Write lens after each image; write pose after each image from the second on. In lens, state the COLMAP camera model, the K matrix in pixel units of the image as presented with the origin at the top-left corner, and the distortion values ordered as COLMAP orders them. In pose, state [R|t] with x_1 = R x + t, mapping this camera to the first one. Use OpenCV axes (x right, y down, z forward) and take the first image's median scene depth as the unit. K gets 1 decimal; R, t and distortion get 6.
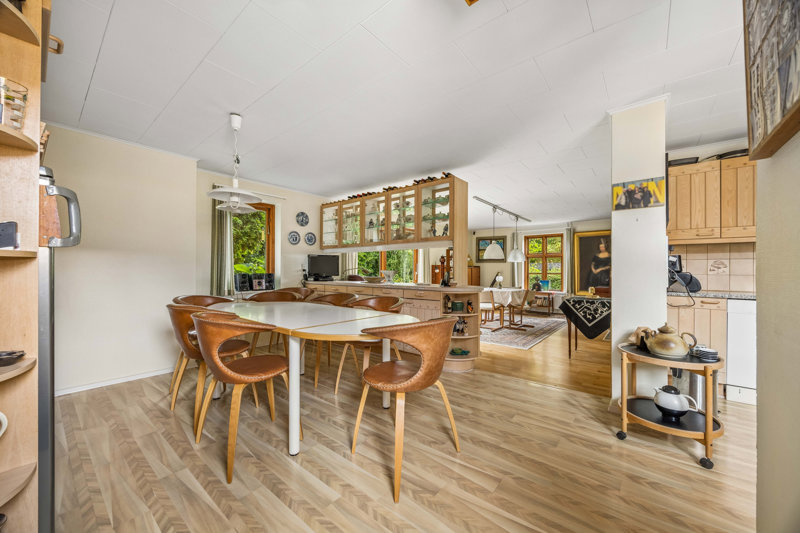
lens RADIAL K [[303.8, 0, 399.3], [0, 303.8, 265.7], [0, 0, 1]] dist [-0.000077, -0.000025]
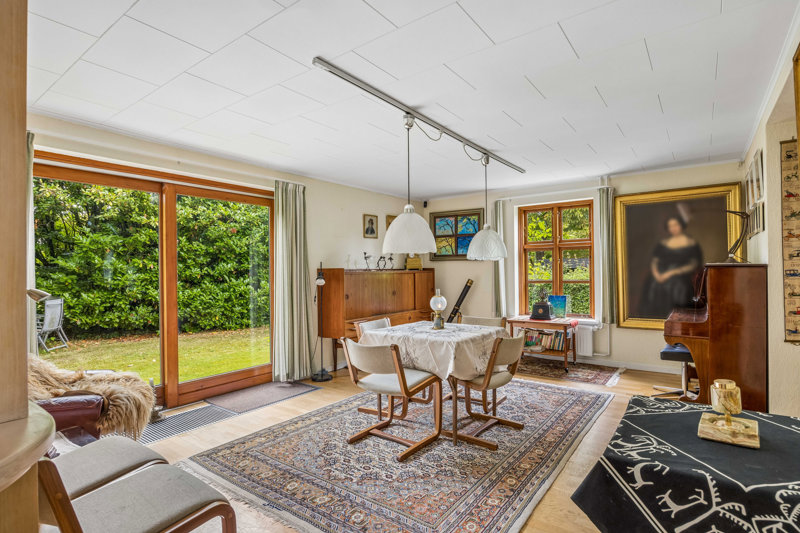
lens RADIAL K [[407.1, 0, 401.2], [0, 407.1, 264.2], [0, 0, 1]] dist [-0.001401, -0.000123]
pose [[0.998562, -0.014909, 0.051502, 0.202956], [0.014996, 0.999887, -0.001309, -0.006571], [-0.051476, 0.002079, 0.998672, 0.374147]]
